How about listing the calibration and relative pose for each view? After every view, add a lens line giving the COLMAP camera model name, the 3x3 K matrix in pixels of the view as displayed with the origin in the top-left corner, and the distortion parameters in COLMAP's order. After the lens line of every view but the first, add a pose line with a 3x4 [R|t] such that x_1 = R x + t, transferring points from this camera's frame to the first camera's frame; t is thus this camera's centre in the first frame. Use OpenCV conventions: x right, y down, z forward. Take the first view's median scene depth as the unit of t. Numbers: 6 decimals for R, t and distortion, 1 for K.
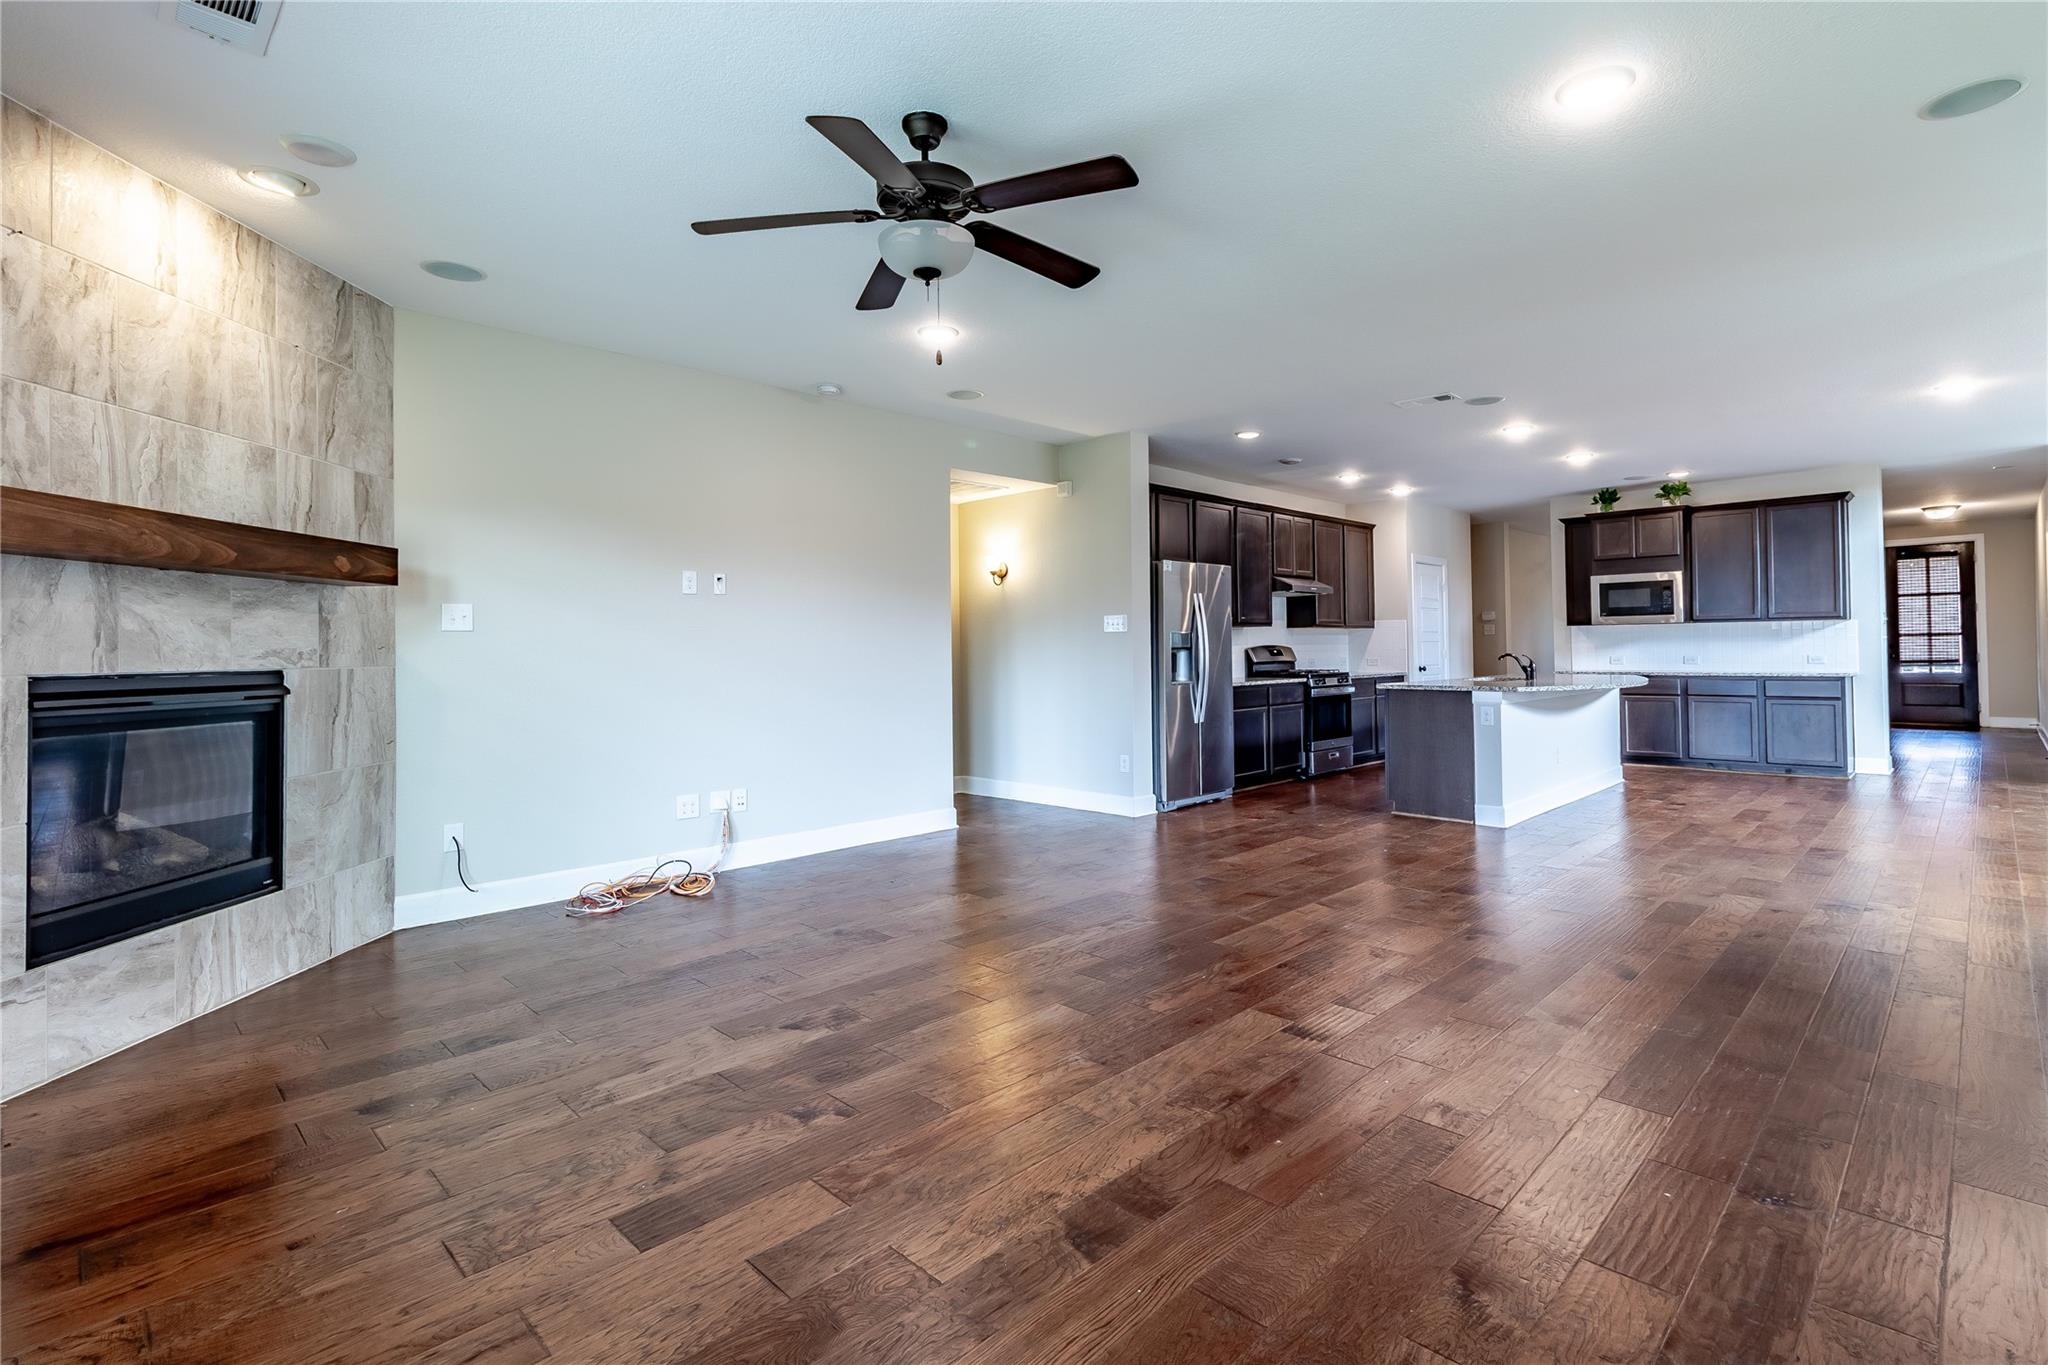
lens RADIAL K [[972.9, 0, 1033.3], [0, 972.9, 631.9], [0, 0, 1]] dist [0.011549, 0.000912]
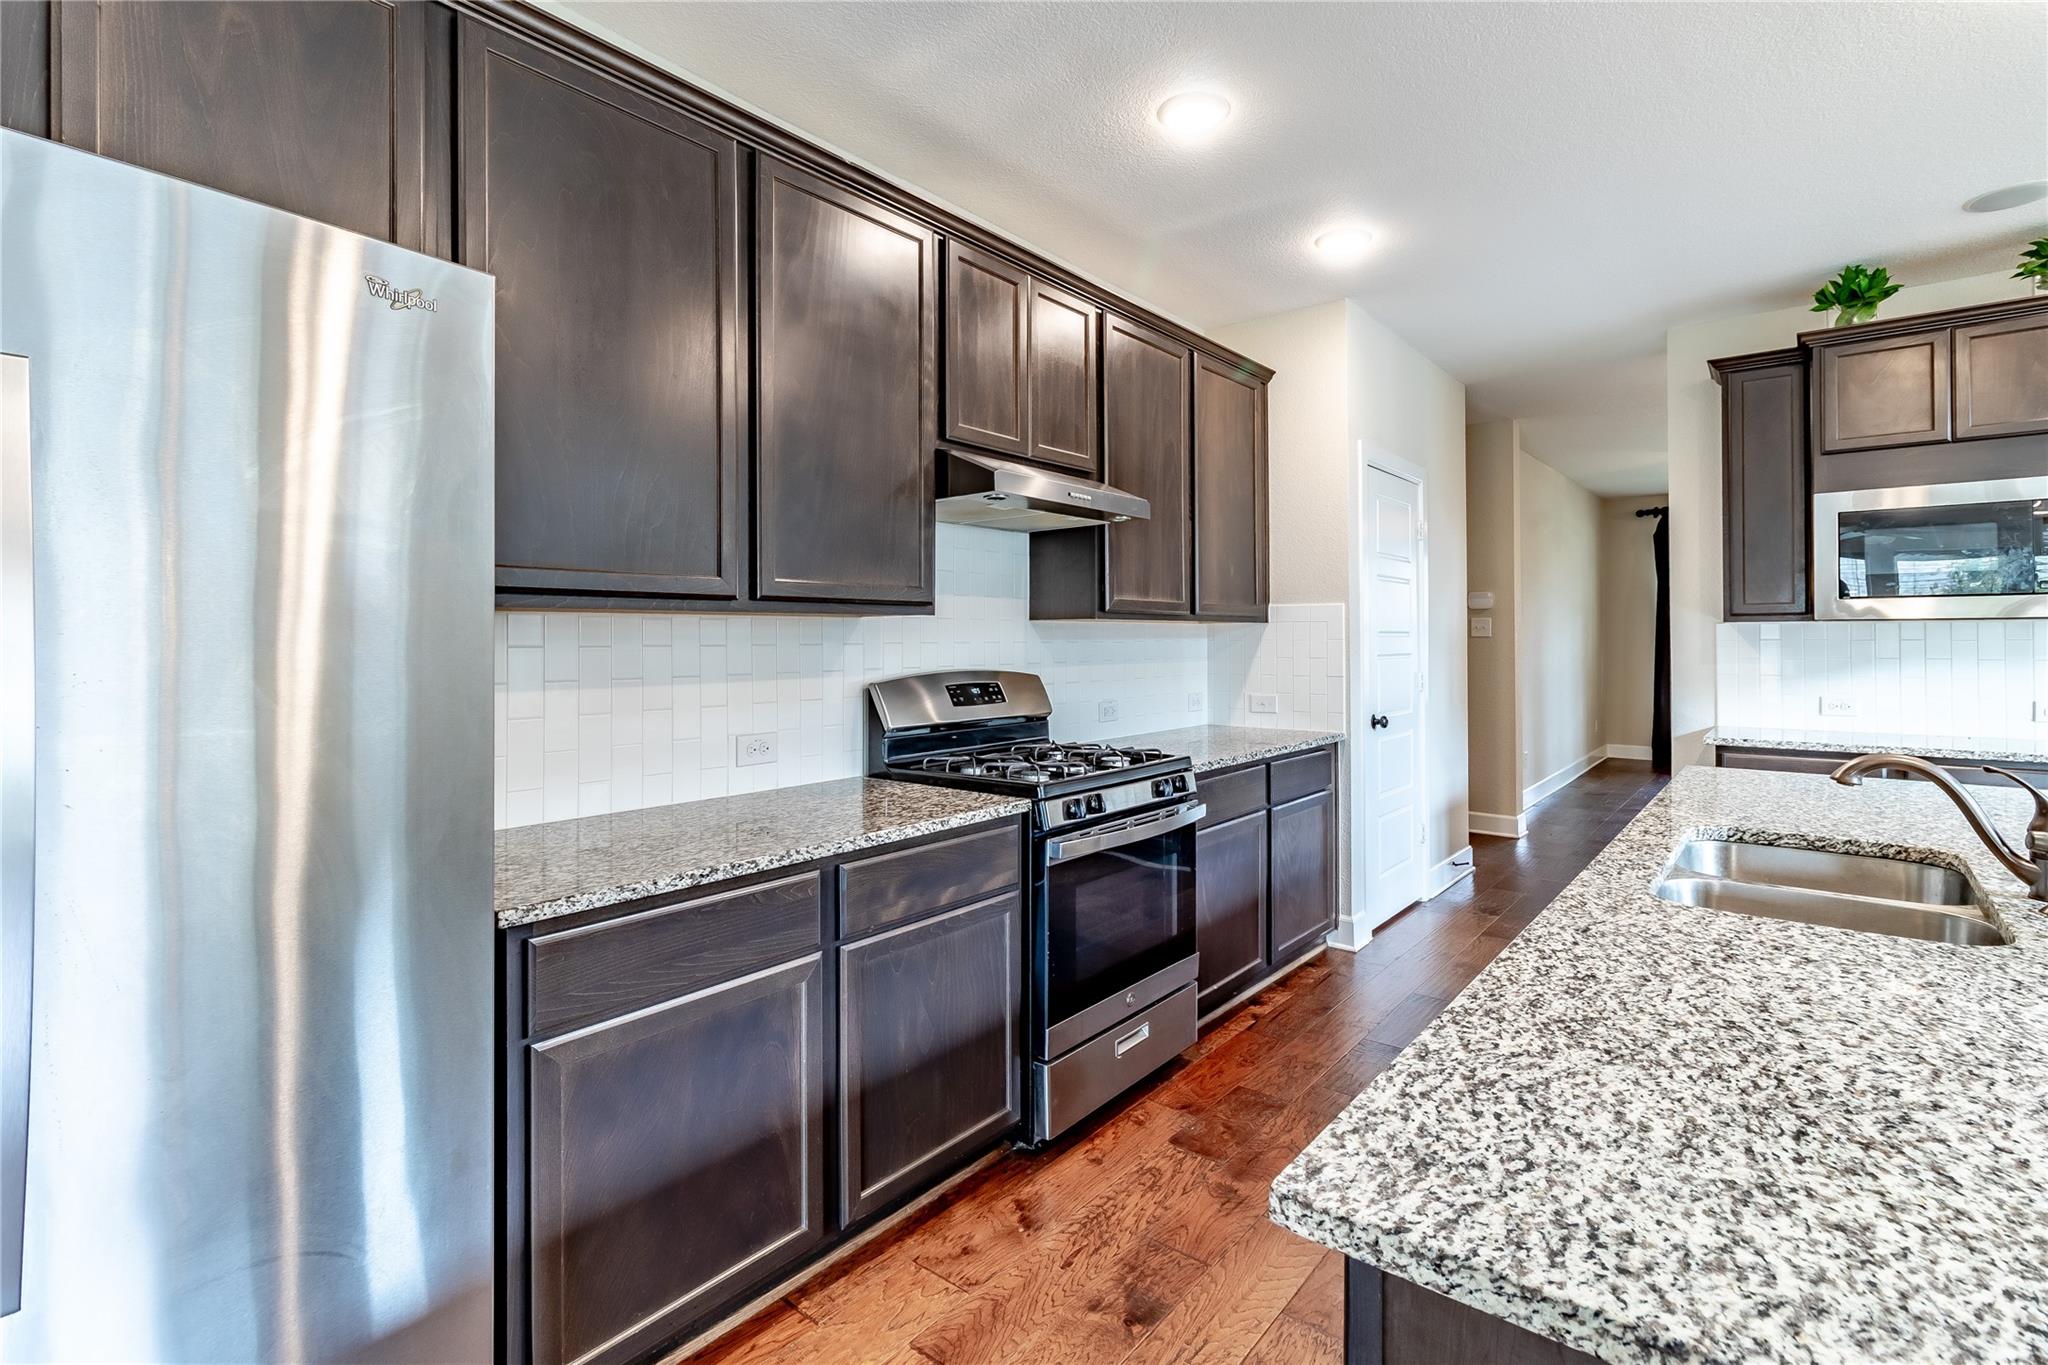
lens RADIAL K [[972.9, 0, 1033.3], [0, 972.9, 631.9], [0, 0, 1]] dist [0.011549, 0.000912]
pose [[0.995013, 0.009029, 0.099334, 0.231820], [-0.010231, 0.999880, 0.011591, -0.003887], [-0.099217, -0.012549, 0.994987, 0.659599]]
